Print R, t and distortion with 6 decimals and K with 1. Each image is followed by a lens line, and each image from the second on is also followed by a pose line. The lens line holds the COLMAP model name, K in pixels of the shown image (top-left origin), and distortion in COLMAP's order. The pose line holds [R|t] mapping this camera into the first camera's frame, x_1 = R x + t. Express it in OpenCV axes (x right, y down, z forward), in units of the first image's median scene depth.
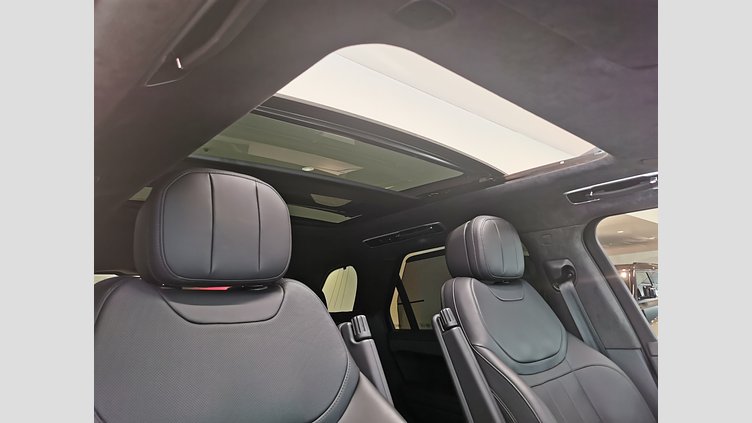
lens RADIAL K [[447.9, 0, 376.0], [0, 447.9, 211.5], [0, 0, 1]] dist [0.020014, 0.001951]
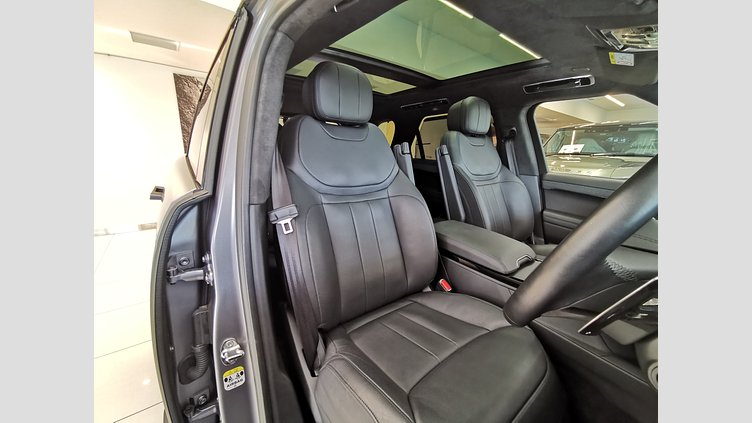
lens RADIAL K [[269.3, 0, 376.0], [0, 269.3, 211.5], [0, 0, 1]] dist [-0.000519, 0.000001]
pose [[0.993862, 0.097751, -0.051805, -0.041776], [-0.066643, 0.902777, 0.424914, -0.008321], [0.088304, -0.418854, 0.903750, -0.190085]]
